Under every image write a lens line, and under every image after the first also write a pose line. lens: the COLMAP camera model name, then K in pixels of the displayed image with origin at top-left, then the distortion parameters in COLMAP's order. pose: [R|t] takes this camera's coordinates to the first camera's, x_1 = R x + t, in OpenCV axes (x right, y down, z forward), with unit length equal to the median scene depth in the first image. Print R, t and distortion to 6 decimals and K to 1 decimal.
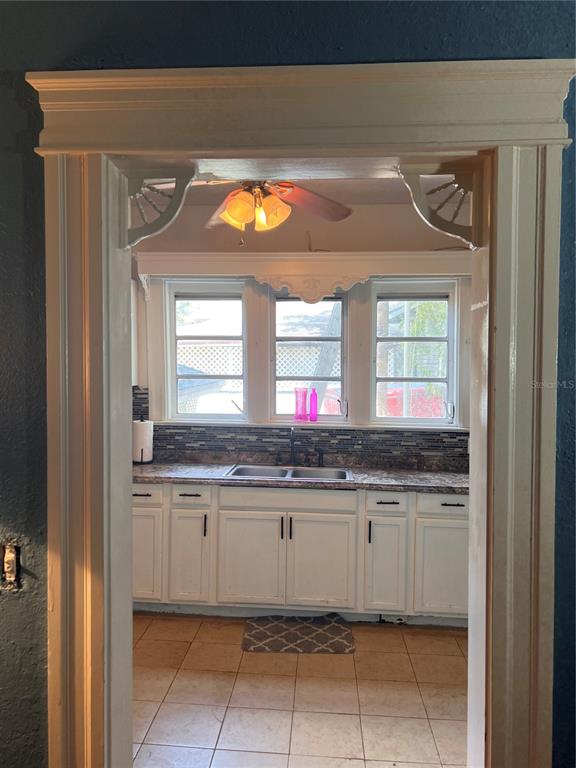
lens RADIAL K [[579.7, 0, 288.1], [0, 579.7, 383.5], [0, 0, 1]] dist [0.049237, -0.057815]
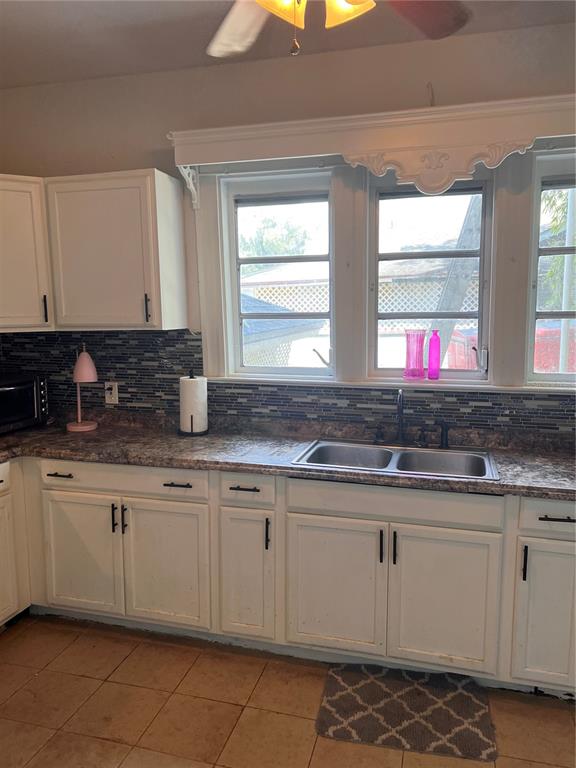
lens RADIAL K [[579.7, 0, 286.9], [0, 579.7, 391.0], [0, 0, 1]] dist [0.049237, -0.057815]
pose [[0.979228, 0.011526, -0.202435, 0.014505], [0.011082, 0.993849, 0.110189, 0.002682], [0.202460, -0.110144, 0.973077, 0.322122]]
